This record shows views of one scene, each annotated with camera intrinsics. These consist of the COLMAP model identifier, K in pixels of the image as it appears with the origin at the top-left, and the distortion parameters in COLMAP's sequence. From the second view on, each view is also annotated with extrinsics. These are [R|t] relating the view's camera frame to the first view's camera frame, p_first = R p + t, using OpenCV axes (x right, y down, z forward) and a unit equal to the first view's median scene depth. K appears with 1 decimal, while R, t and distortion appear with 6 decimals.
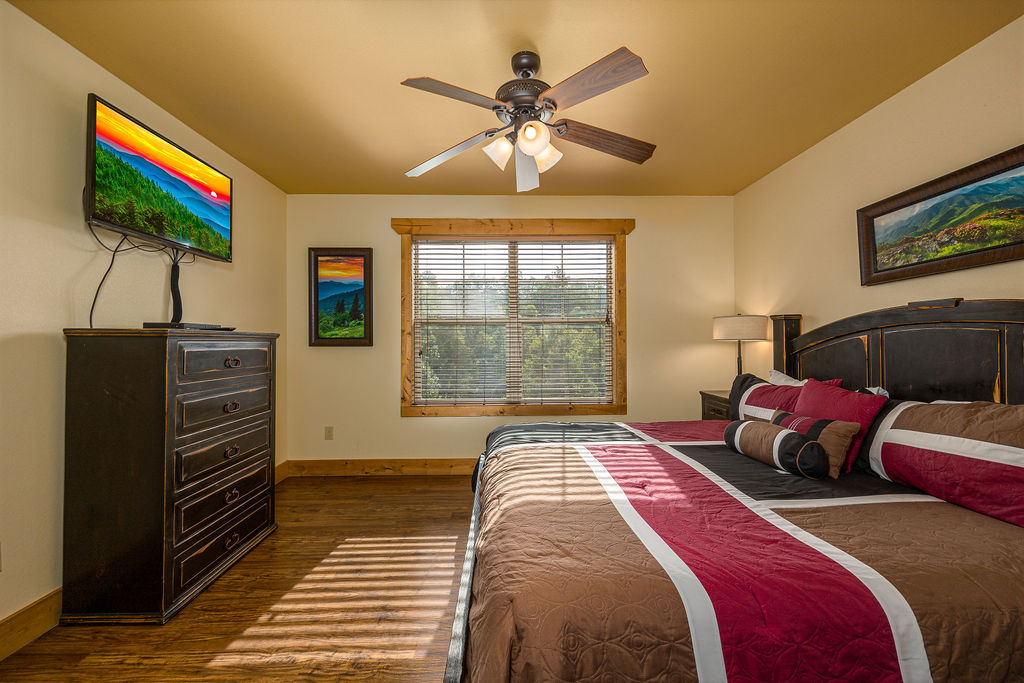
lens RADIAL K [[409.0, 0, 512.7], [0, 409.0, 337.8], [0, 0, 1]] dist [-0.004553, 0.000233]
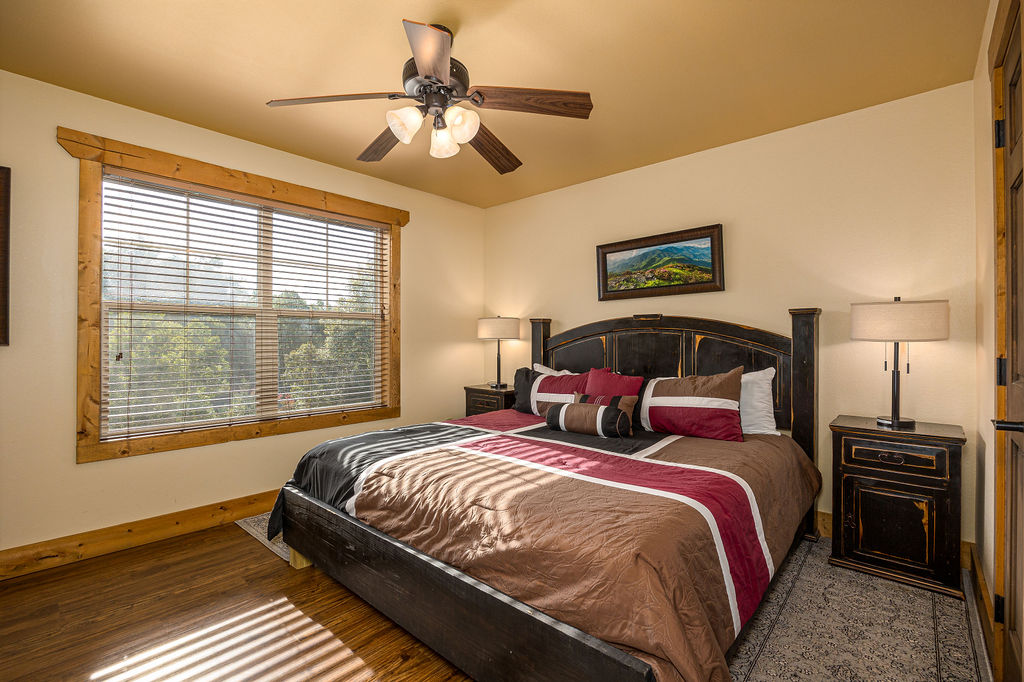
lens RADIAL K [[453.8, 0, 512.0], [0, 453.8, 341.0], [0, 0, 1]] dist [-0.002764, -0.000461]
pose [[0.695049, 0.002881, 0.718957, -0.510650], [-0.011555, 0.999908, 0.007163, 0.002816], [-0.718870, -0.013286, 0.695018, 0.141949]]
